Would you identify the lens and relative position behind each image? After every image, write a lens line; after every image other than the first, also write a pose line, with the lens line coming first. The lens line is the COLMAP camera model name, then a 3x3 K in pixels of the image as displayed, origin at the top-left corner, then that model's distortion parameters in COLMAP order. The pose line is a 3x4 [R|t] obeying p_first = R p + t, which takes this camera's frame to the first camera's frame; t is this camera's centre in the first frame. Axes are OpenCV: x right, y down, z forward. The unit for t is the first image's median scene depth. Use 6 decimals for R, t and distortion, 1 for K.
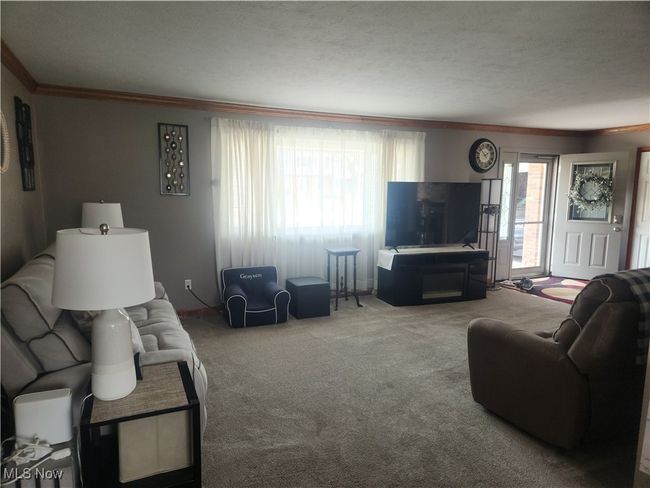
lens RADIAL K [[437.5, 0, 325.3], [0, 437.5, 245.6], [0, 0, 1]] dist [0.073148, -0.051046]
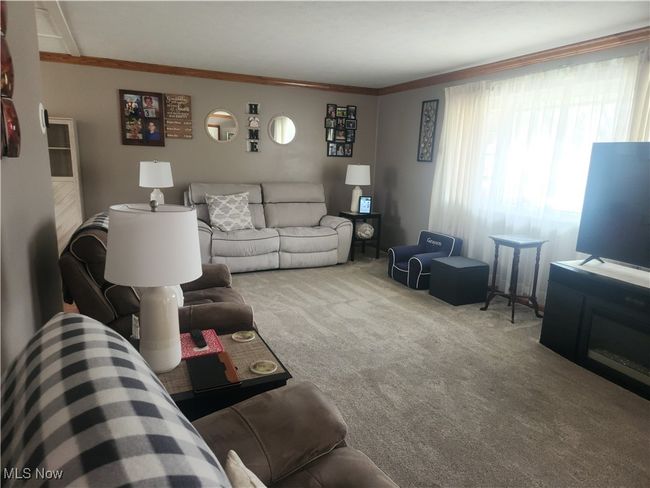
lens RADIAL K [[437.5, 0, 324.4], [0, 437.5, 245.1], [0, 0, 1]] dist [0.073148, -0.051046]
pose [[-0.000806, 0.193664, -0.981068, 0.807600], [-0.152756, 0.969530, 0.191512, -0.077504], [0.988264, 0.150019, 0.028802, 0.688188]]
